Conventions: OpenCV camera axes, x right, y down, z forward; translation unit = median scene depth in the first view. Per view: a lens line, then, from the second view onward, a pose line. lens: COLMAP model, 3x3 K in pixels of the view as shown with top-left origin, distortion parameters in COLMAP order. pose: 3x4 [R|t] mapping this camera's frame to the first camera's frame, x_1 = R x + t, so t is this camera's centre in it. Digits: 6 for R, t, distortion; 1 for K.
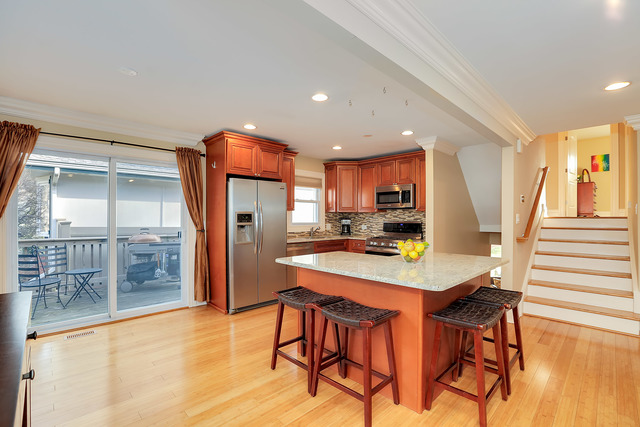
lens RADIAL K [[290.5, 0, 321.8], [0, 290.5, 219.2], [0, 0, 1]] dist [-0.027826, 0.000559]
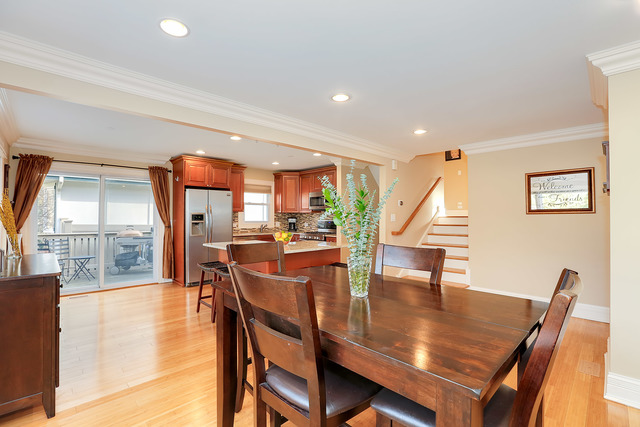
lens RADIAL K [[287.1, 0, 317.4], [0, 287.1, 214.3], [0, 0, 1]] dist [-0.026961, 0.000328]
pose [[0.999995, -0.000721, -0.002971, 0.234289], [0.000682, 0.999913, -0.013155, -0.000773], [0.002980, 0.013153, 0.999909, -0.274302]]
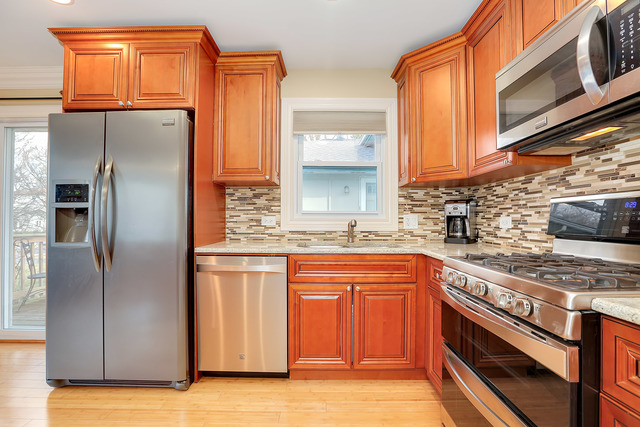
lens RADIAL K [[290.5, 0, 321.8], [0, 290.5, 219.2], [0, 0, 1]] dist [-0.027826, 0.000559]
pose [[0.720607, -0.007199, -0.693306, 0.264738], [-0.001694, 0.999925, -0.012144, 0.032872], [0.693341, 0.009925, 0.720541, 0.722330]]
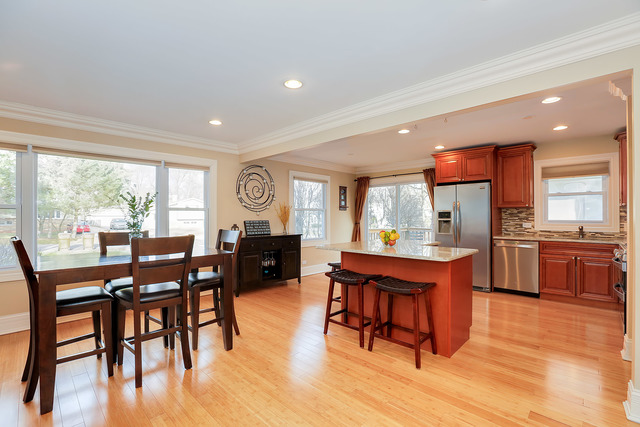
lens RADIAL K [[287.1, 0, 317.4], [0, 287.1, 214.3], [0, 0, 1]] dist [-0.026961, 0.000328]
pose [[0.030773, -0.006228, -0.999507, 0.781686], [-0.000443, 0.999980, -0.006245, 0.000234], [0.999526, 0.000635, 0.030770, 0.285723]]
